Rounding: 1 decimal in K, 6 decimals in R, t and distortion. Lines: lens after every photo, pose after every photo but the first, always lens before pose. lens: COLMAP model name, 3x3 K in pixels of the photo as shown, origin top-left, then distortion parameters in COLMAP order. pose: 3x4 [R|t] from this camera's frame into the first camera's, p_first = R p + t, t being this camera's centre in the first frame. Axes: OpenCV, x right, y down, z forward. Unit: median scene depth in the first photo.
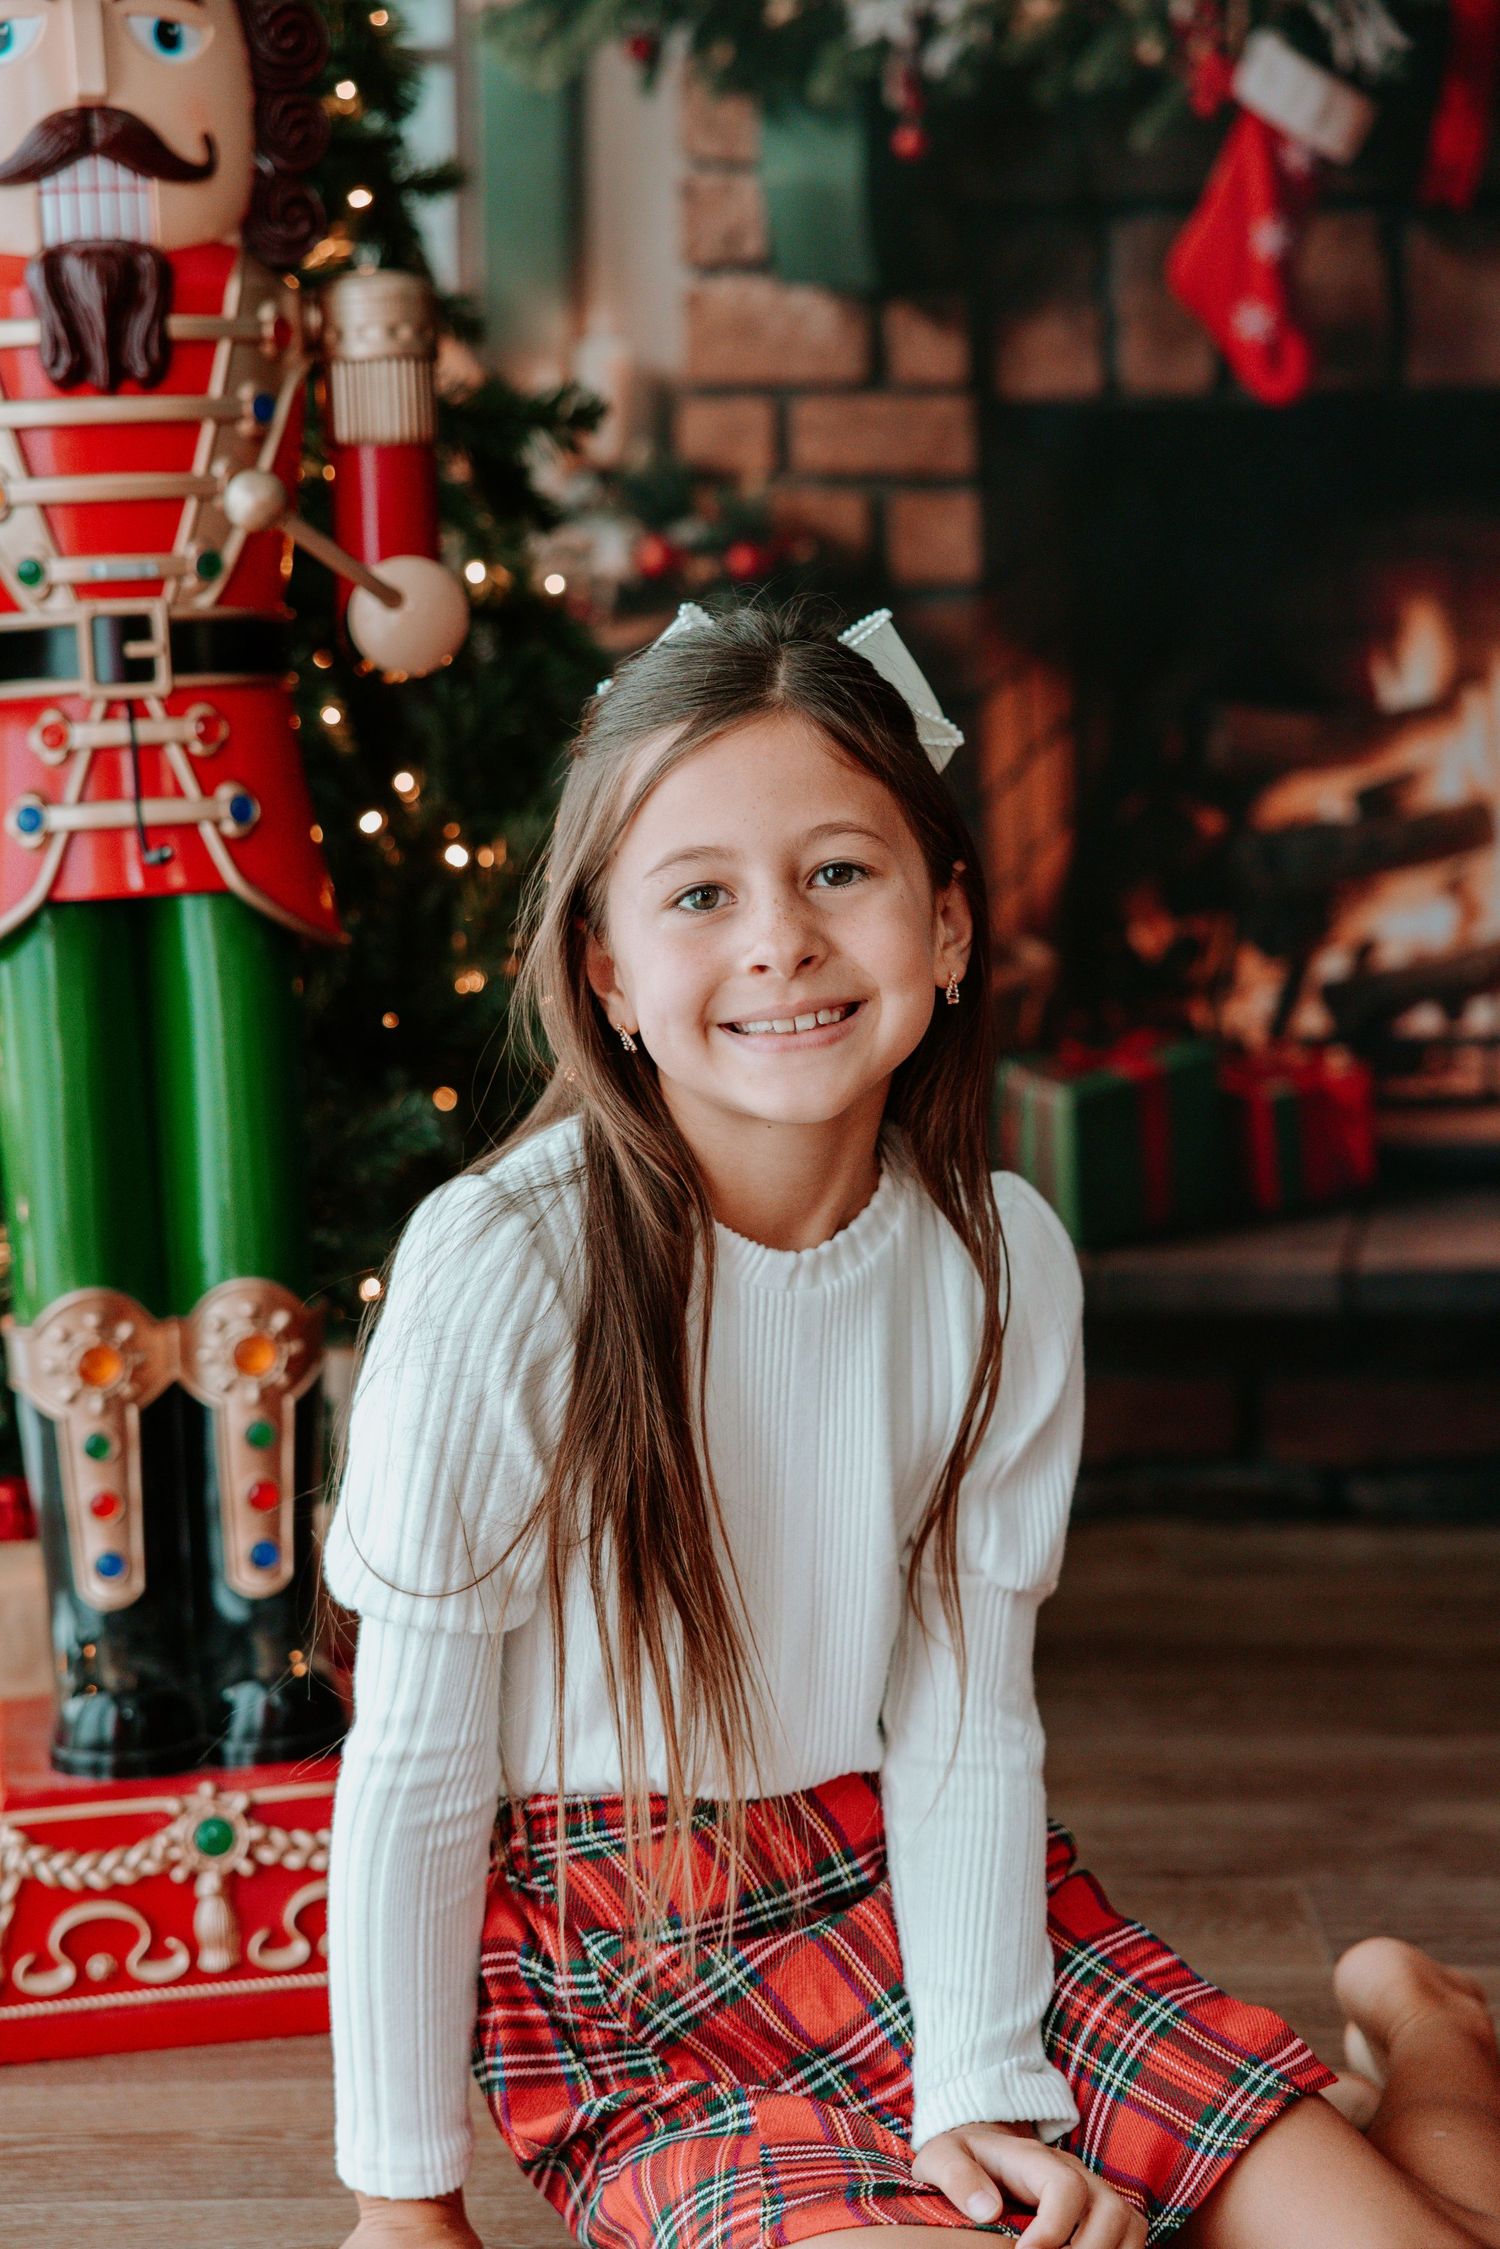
lens RADIAL K [[3975.3, 0, 756.8], [0, 3975.3, 1018.6], [0, 0, 1]] dist [0.072129, -0.016047]
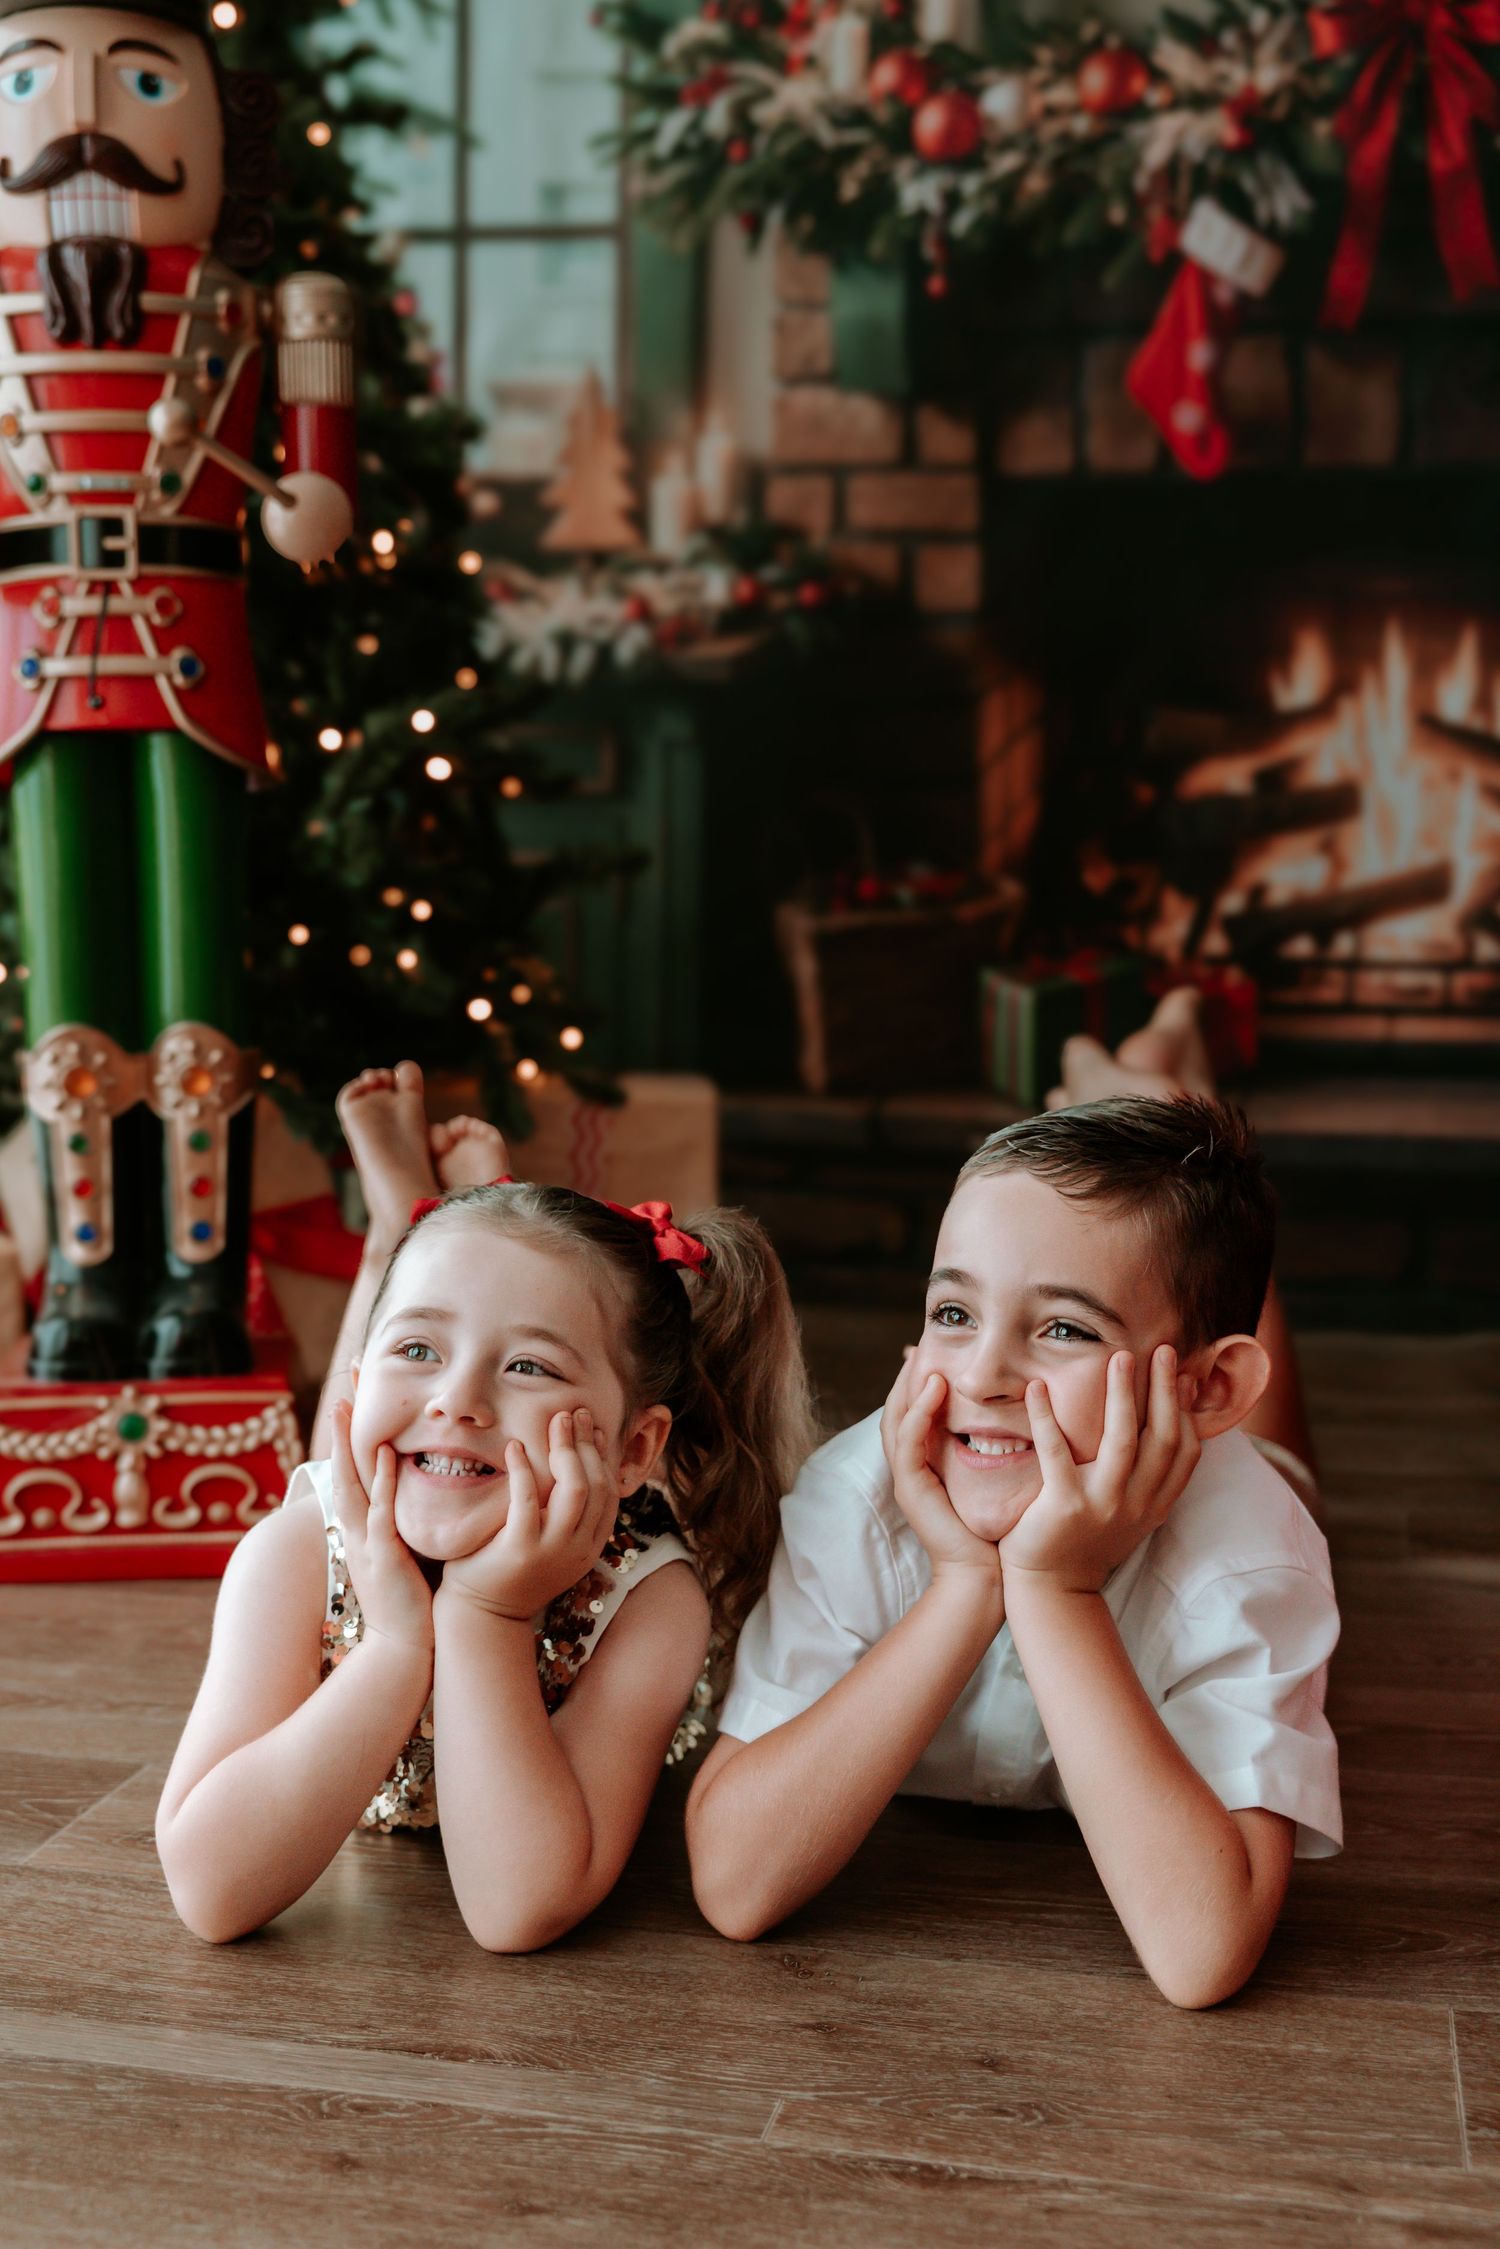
lens RADIAL K [[2510.9, 0, 750.0], [0, 2510.9, 1124.5], [0, 0, 1]] dist [-0.014133, 0.057682]
pose [[0.980313, 0.048905, -0.191296, 0.220473], [-0.045315, 0.998706, 0.023099, 0.071503], [0.192178, -0.013975, 0.981261, 0.204396]]
